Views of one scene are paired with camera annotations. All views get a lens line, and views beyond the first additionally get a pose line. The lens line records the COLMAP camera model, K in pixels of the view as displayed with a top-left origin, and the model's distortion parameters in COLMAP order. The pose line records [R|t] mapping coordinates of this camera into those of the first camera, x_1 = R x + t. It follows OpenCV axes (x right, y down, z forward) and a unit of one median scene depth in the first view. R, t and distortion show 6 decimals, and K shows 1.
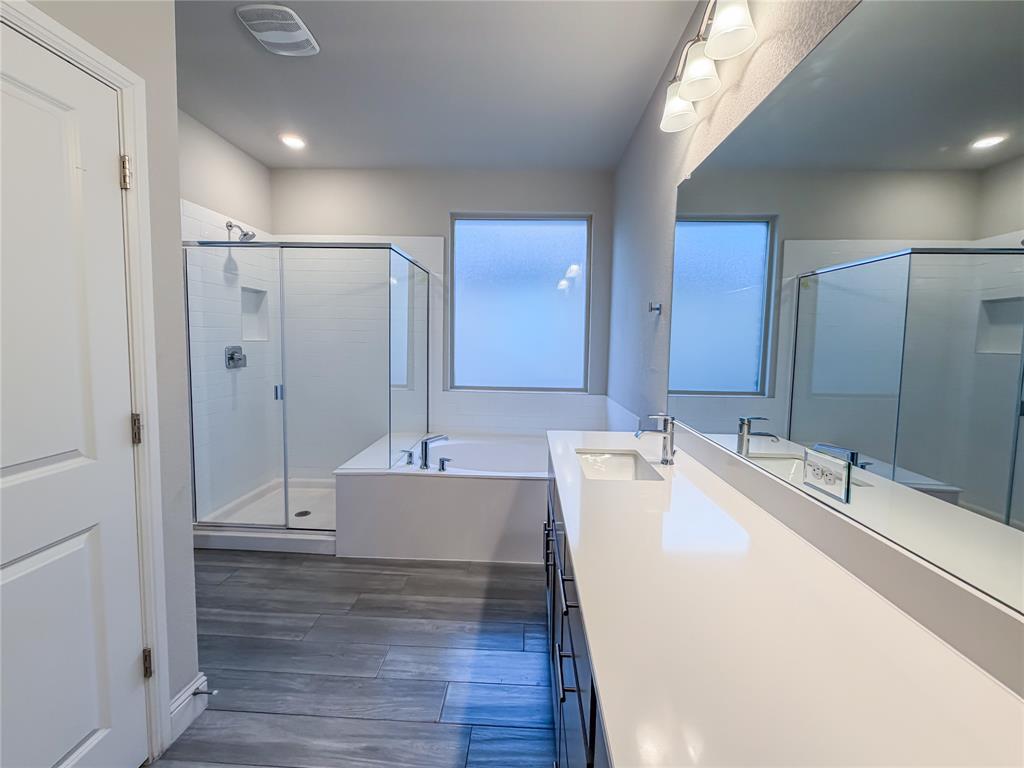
lens RADIAL K [[416.9, 0, 513.3], [0, 416.9, 368.3], [0, 0, 1]] dist [0.000614, -0.000316]
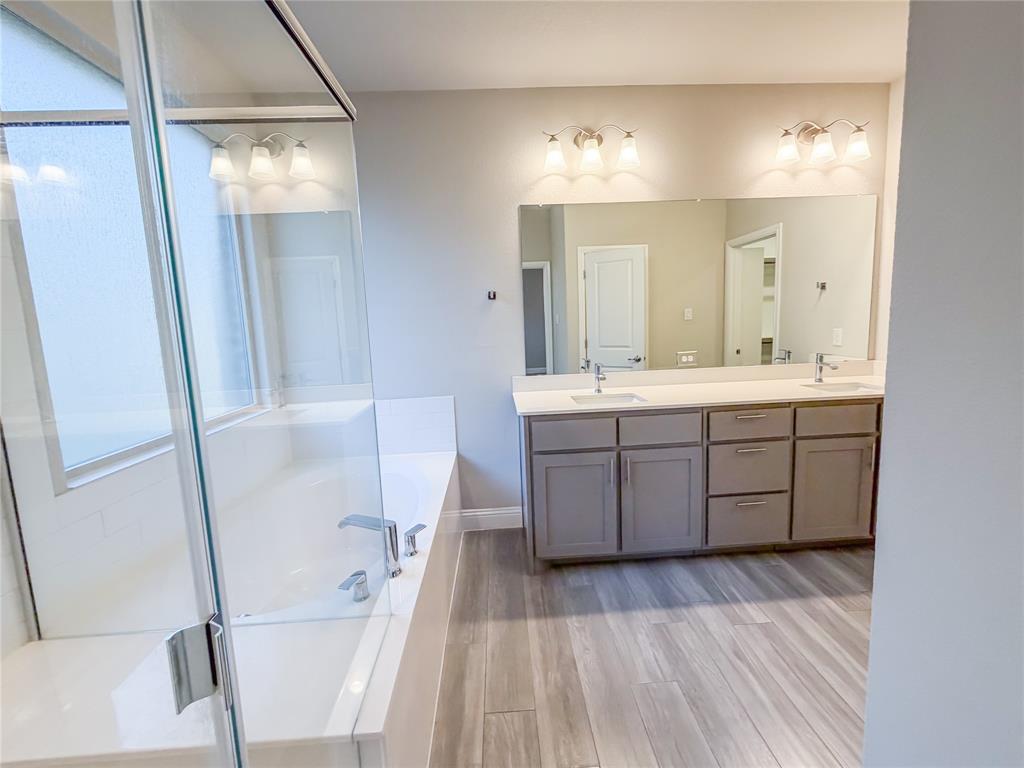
lens RADIAL K [[416.9, 0, 513.3], [0, 416.9, 368.3], [0, 0, 1]] dist [0.000614, -0.000316]
pose [[-0.085002, -0.128276, 0.988089, -0.799158], [0.110993, 0.984287, 0.137331, -0.084632], [-0.990179, 0.121344, -0.069429, 0.946133]]
